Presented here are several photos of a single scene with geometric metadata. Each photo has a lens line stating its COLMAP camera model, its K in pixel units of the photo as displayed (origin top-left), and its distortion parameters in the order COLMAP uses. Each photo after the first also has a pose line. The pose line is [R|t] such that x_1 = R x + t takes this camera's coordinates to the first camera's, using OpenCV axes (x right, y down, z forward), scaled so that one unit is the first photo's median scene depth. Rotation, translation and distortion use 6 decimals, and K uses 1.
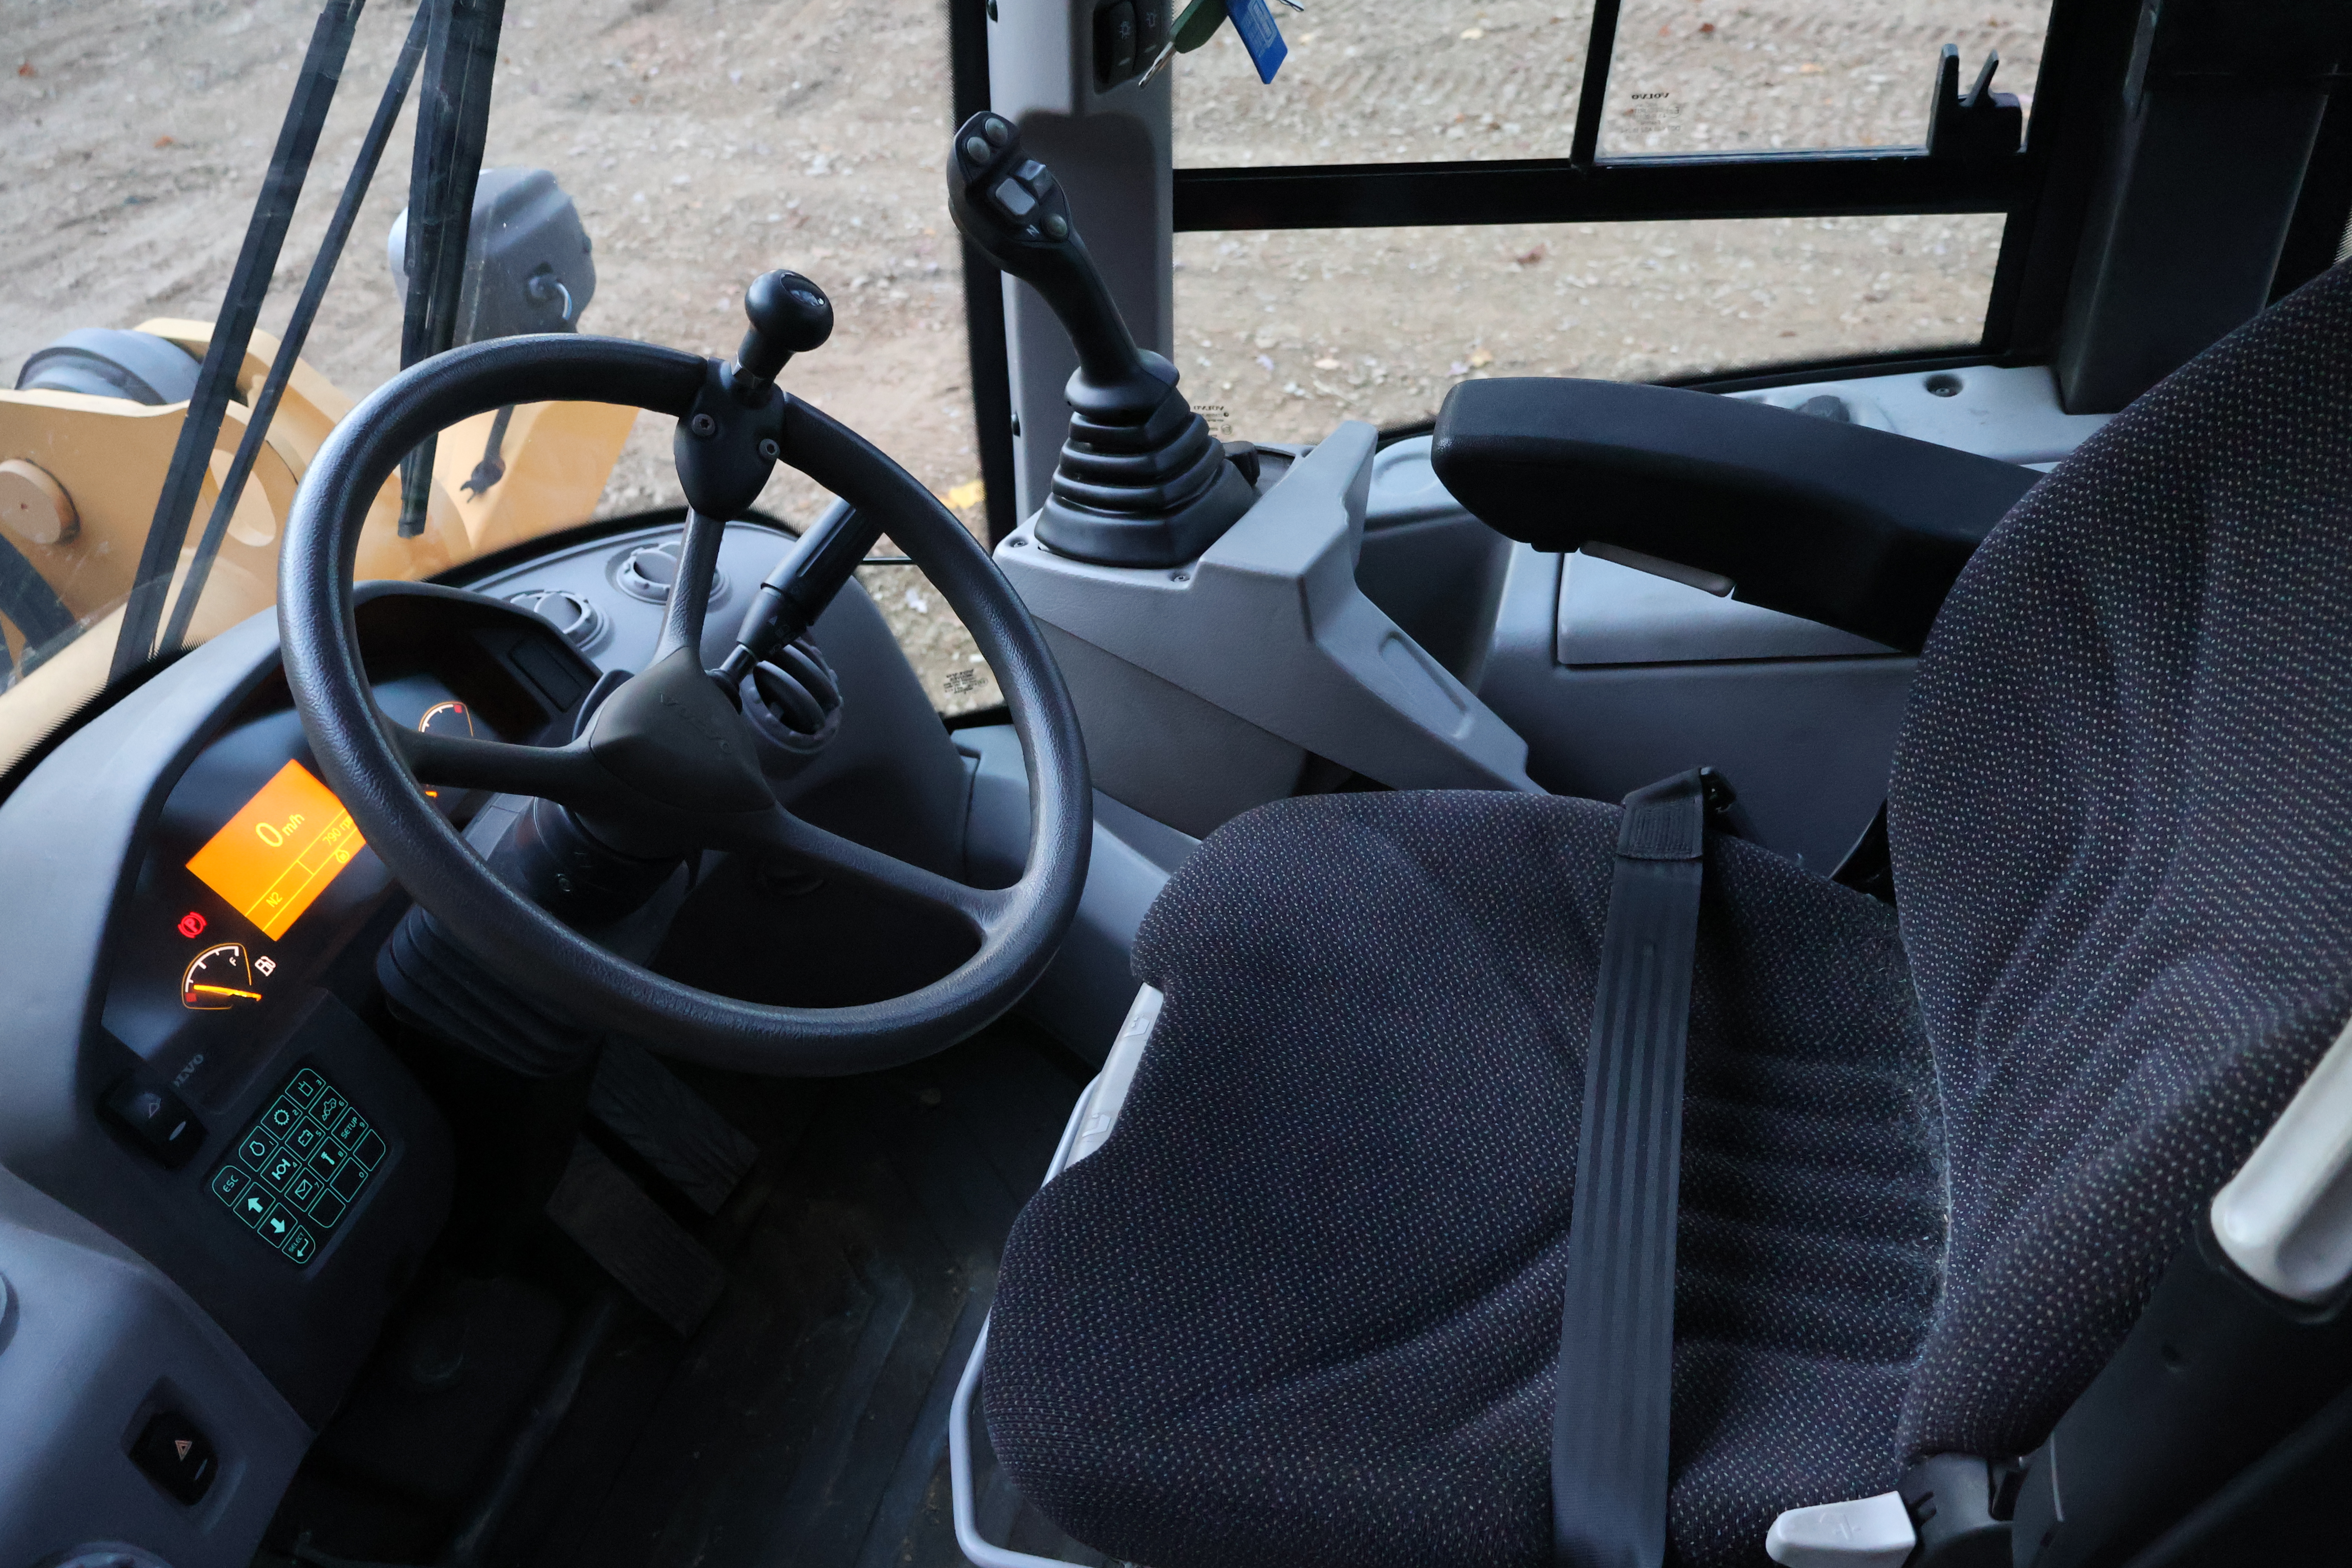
lens RADIAL K [[1954.7, 0, 1173.4], [0, 1954.7, 779.8], [0, 0, 1]] dist [0.008481, -0.019459]
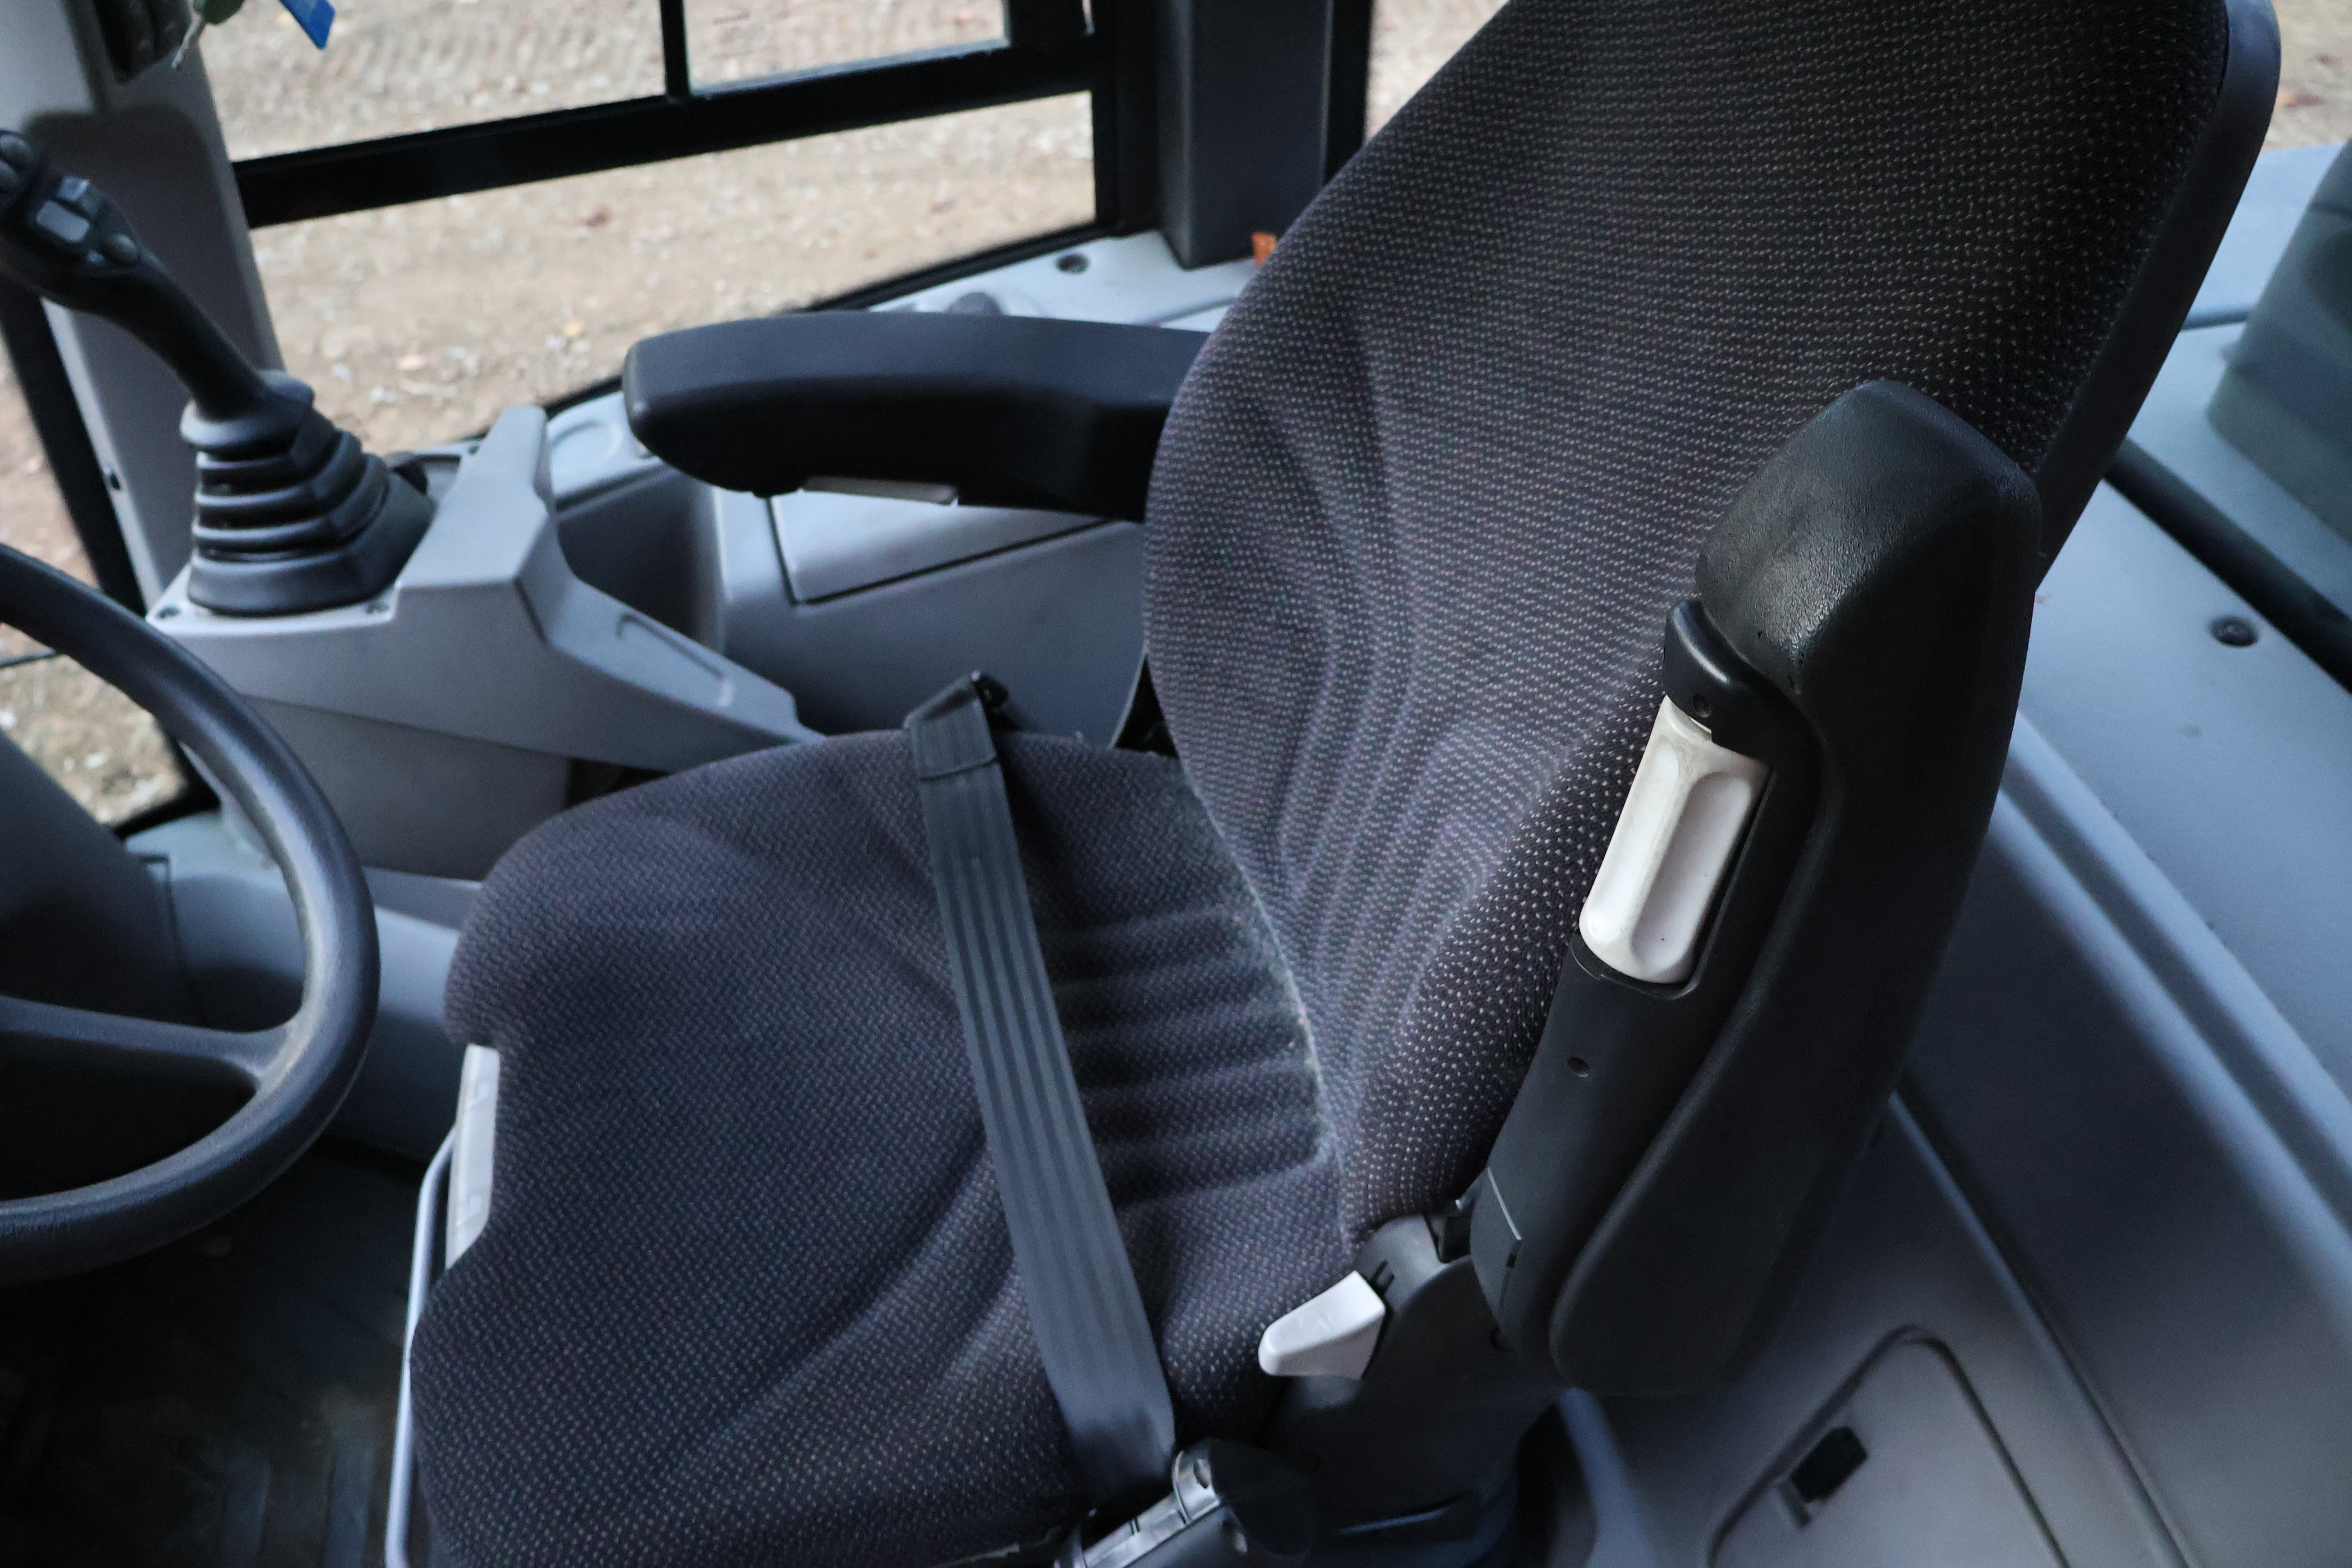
lens RADIAL K [[1962.8, 0, 1167.1], [0, 1962.8, 779.7], [0, 0, 1]] dist [-0.003268, 0.007098]
pose [[0.887894, -0.258030, 0.380872, -0.038218], [0.248845, 0.965703, 0.074126, -0.003027], [-0.386936, 0.028962, 0.921652, 0.019045]]
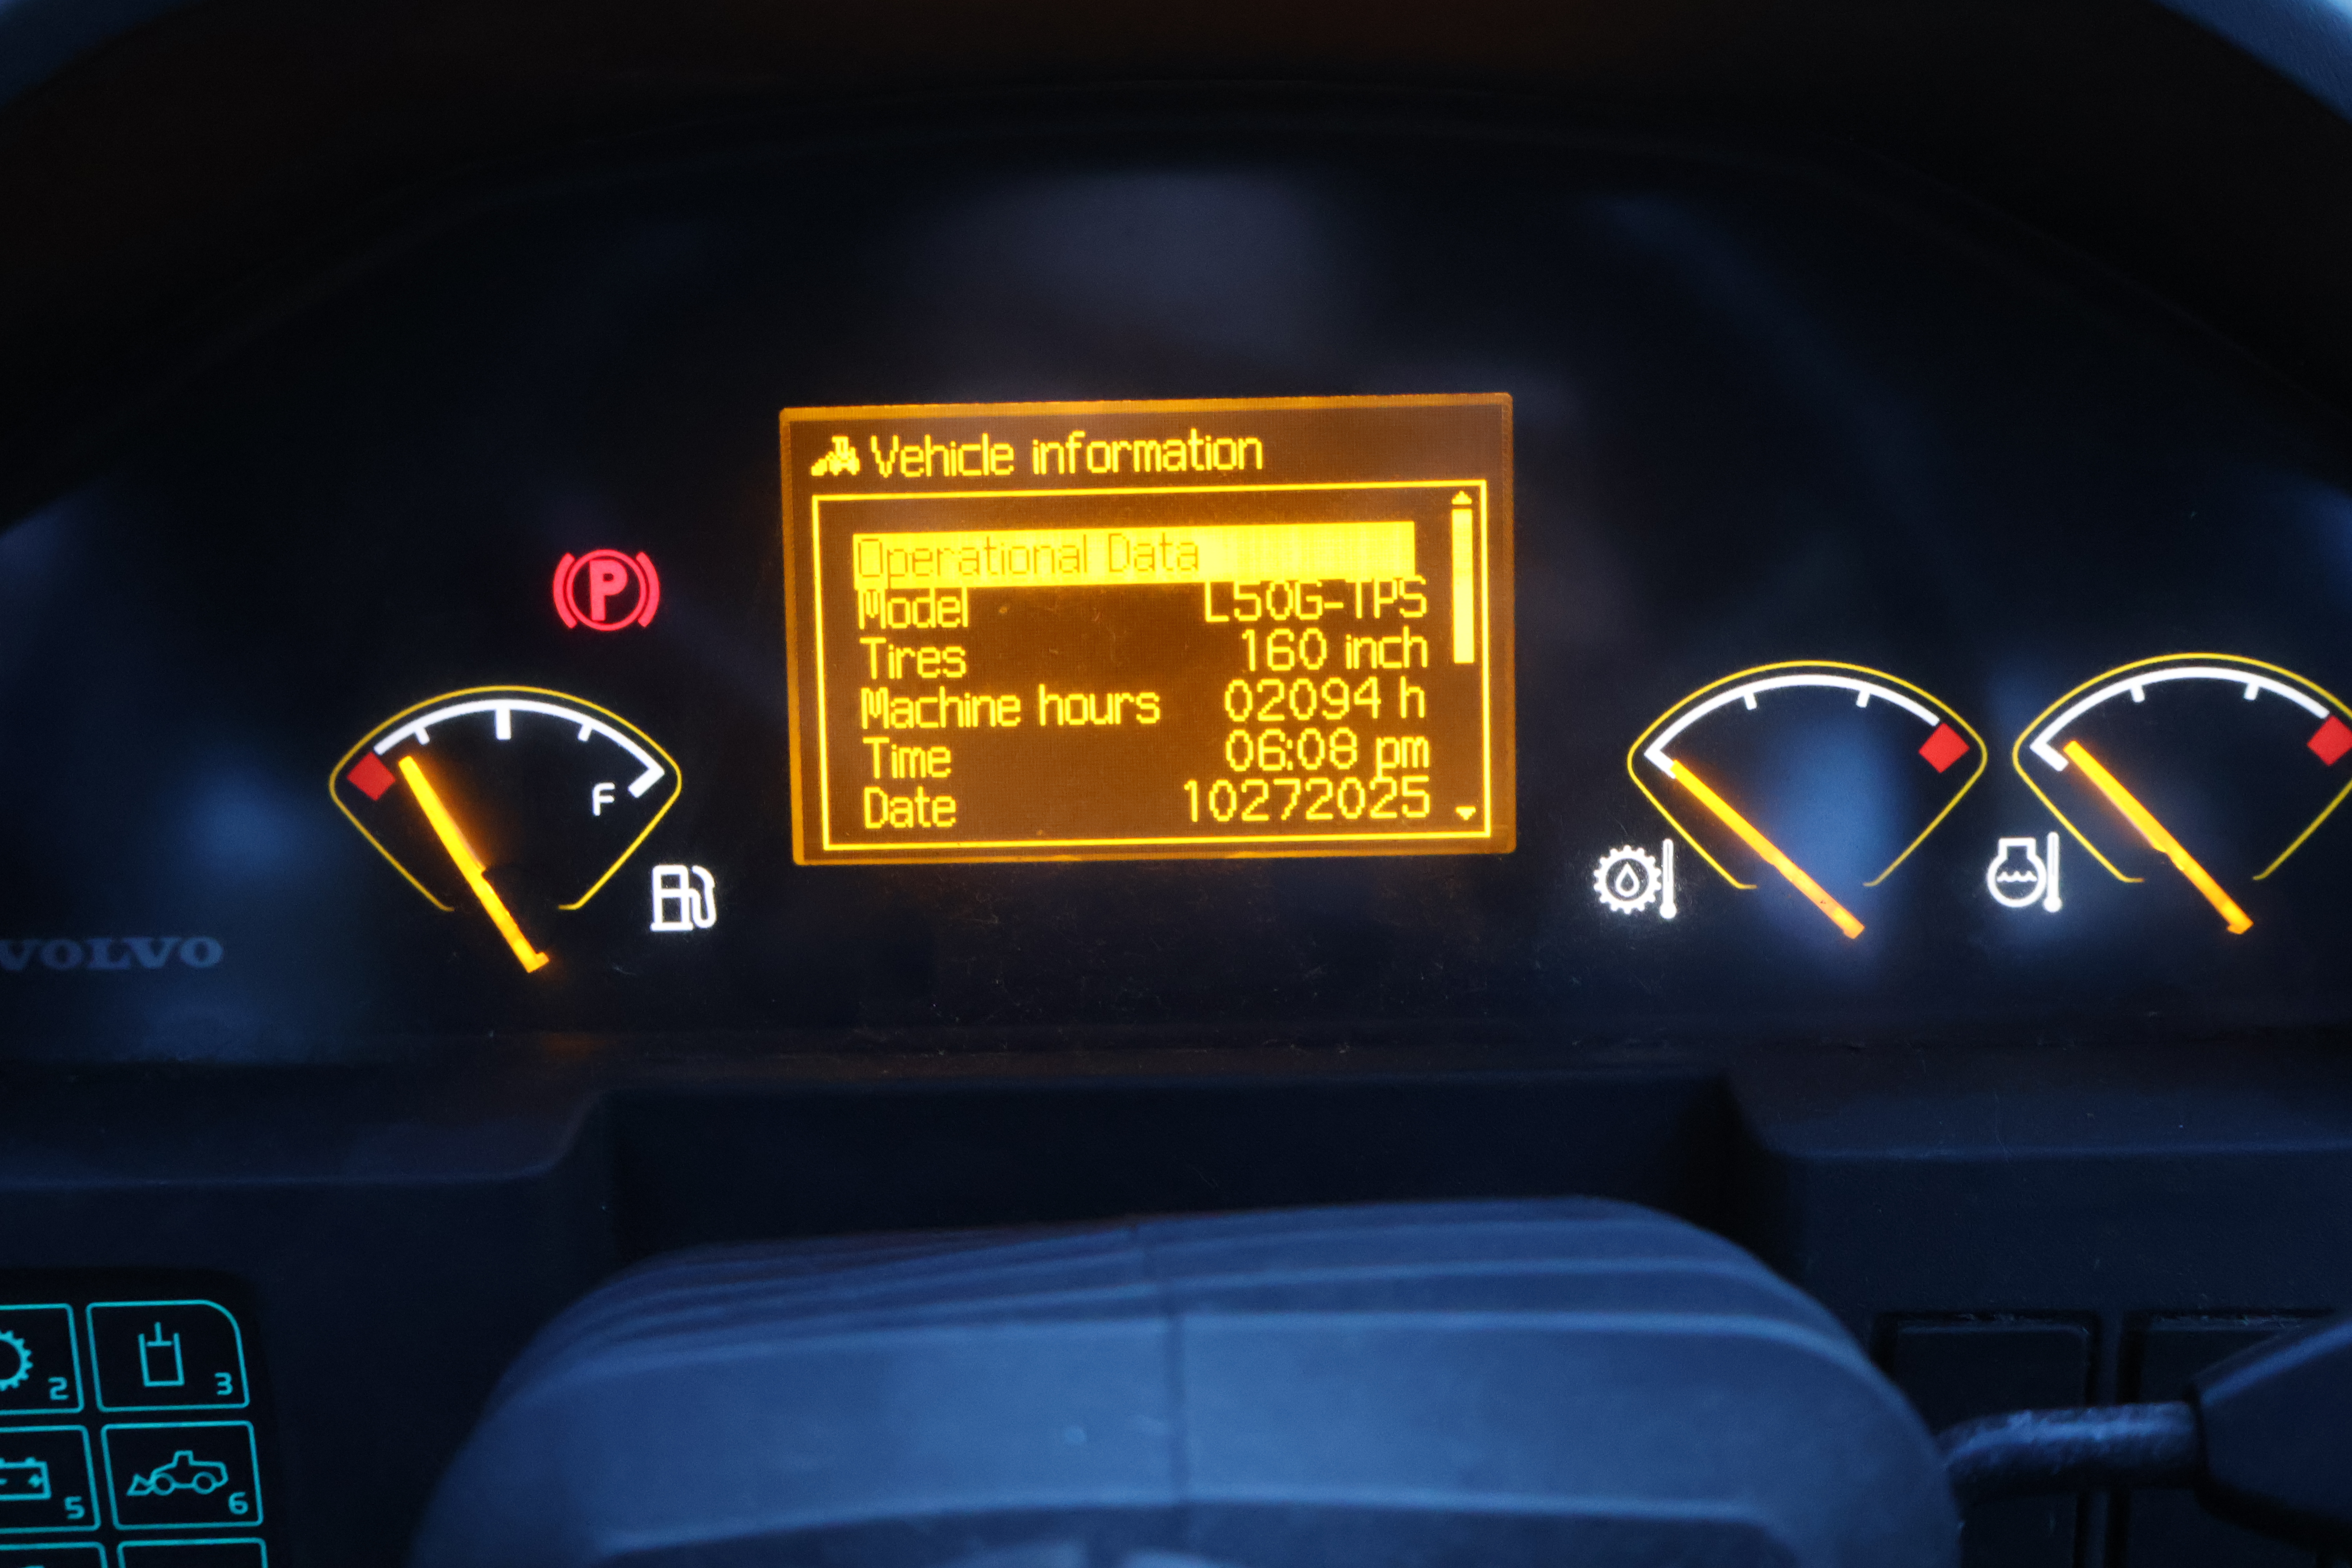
lens RADIAL K [[2644.8, 0, 1176.0], [0, 2644.8, 784.0], [0, 0, 1]] dist [0.010148, 0.039835]
pose [[0.243319, 0.709067, -0.661831, -0.606432], [-0.574019, 0.655287, 0.491021, -0.303000], [0.781855, 0.260429, 0.566462, 2.204932]]
